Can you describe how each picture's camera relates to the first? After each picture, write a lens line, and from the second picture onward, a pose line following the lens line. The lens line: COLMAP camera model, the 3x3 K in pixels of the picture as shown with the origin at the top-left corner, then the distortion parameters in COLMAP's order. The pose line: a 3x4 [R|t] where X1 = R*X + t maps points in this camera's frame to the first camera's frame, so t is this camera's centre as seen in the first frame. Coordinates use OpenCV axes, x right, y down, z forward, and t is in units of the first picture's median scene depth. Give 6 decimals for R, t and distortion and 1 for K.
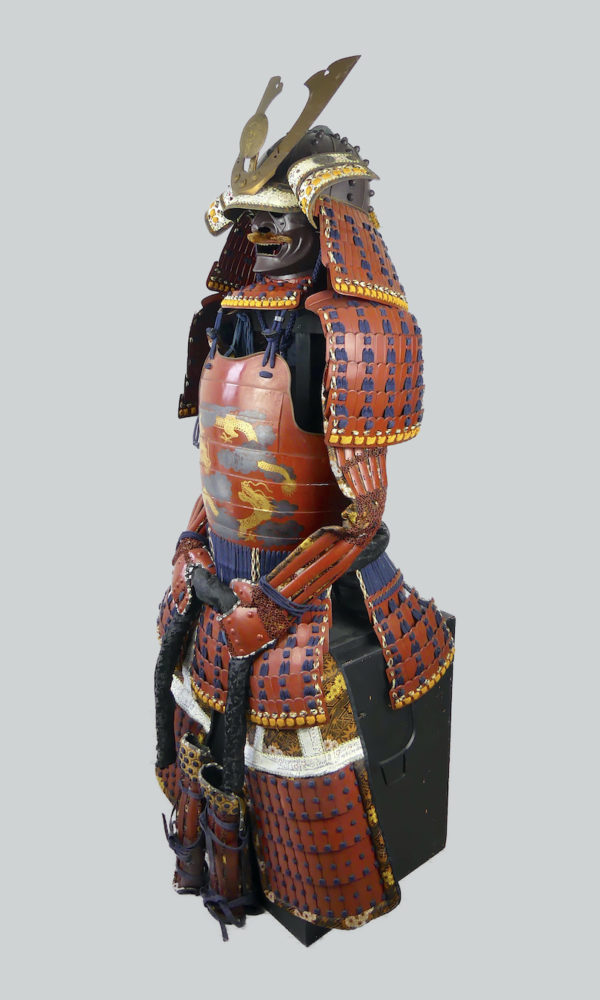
lens RADIAL K [[776.3, 0, 300.8], [0, 776.3, 494.4], [0, 0, 1]] dist [-0.023772, -0.005839]
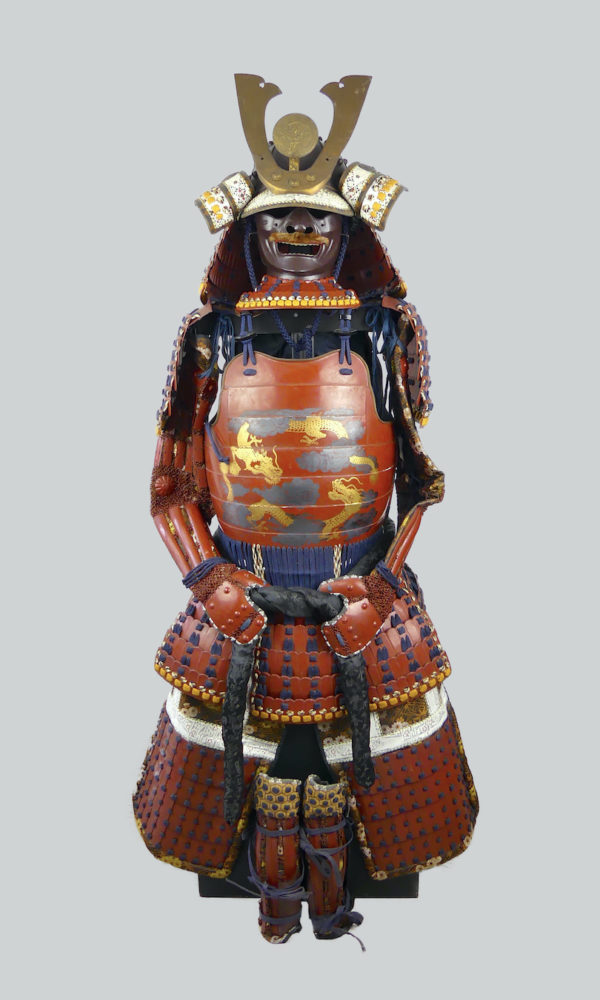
lens RADIAL K [[776.3, 0, 302.6], [0, 776.3, 493.3], [0, 0, 1]] dist [-0.023772, -0.005839]
pose [[0.674331, -0.195099, 0.712190, -0.818924], [0.207137, 0.975720, 0.071166, -0.079960], [-0.708782, 0.099532, 0.698370, 0.330732]]
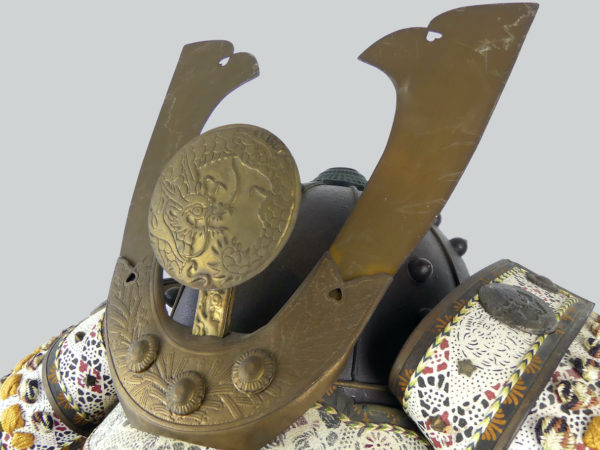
lens RADIAL K [[555.6, 0, 321.8], [0, 555.6, 212.3], [0, 0, 1]] dist [-0.014038, 0.000000]
pose [[0.886749, 0.014139, 0.462034, -0.114501], [0.127243, 0.953451, -0.273386, -0.388766], [-0.444393, 0.301216, 0.843673, 0.790403]]
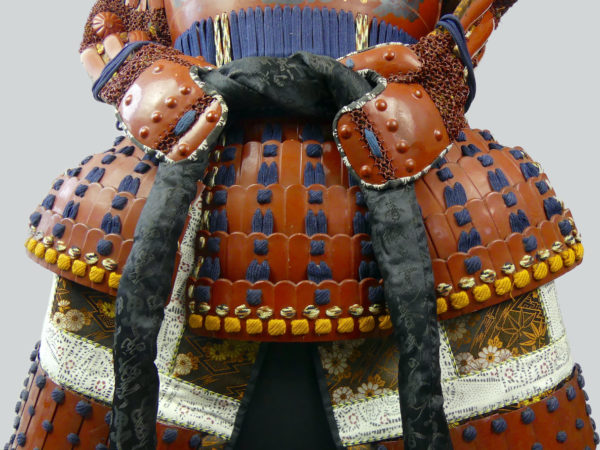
lens RADIAL K [[505.1, 0, 296.8], [0, 505.1, 226.1], [0, 0, 1]] dist [-0.031172, 0.004275]
pose [[0.693022, 0.047250, 0.719366, -0.363514], [0.177836, 0.955809, -0.234103, 0.307436], [-0.698638, 0.290168, 0.653994, 0.861723]]
